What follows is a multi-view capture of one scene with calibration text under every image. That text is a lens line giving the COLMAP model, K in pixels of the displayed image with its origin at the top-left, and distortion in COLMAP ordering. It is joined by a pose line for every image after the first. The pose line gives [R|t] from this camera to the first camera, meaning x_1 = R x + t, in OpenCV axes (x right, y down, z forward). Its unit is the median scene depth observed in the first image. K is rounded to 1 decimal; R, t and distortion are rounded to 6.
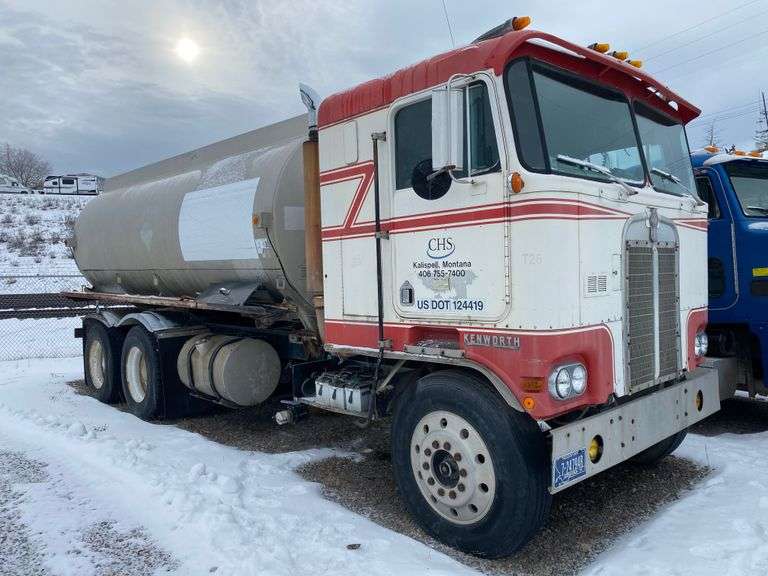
lens RADIAL K [[578.2, 0, 384.0], [0, 578.2, 288.0], [0, 0, 1]] dist [0.031163, -0.003016]
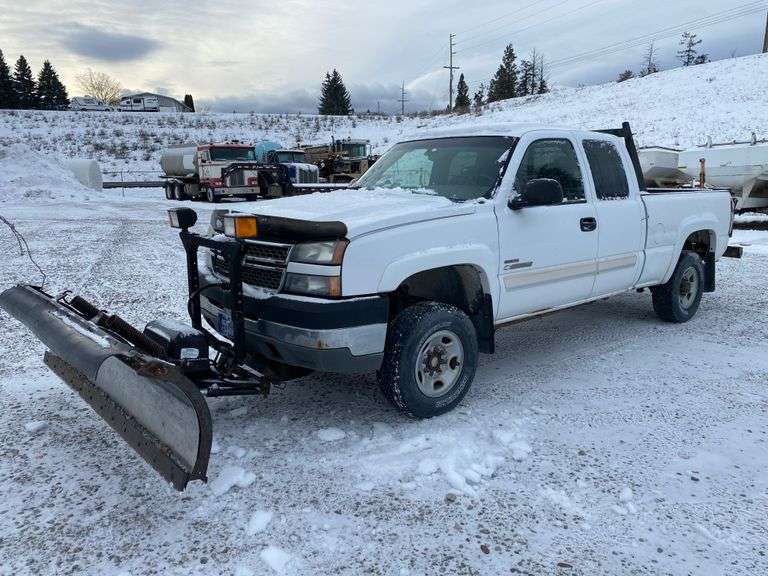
lens RADIAL K [[578.2, 0, 384.0], [0, 578.2, 288.0], [0, 0, 1]] dist [0.031163, -0.003016]
pose [[0.995472, 0.020178, -0.092885, 0.232282], [-0.003668, 0.984635, 0.174589, 0.010492], [0.094981, -0.173458, 0.980251, -0.491320]]
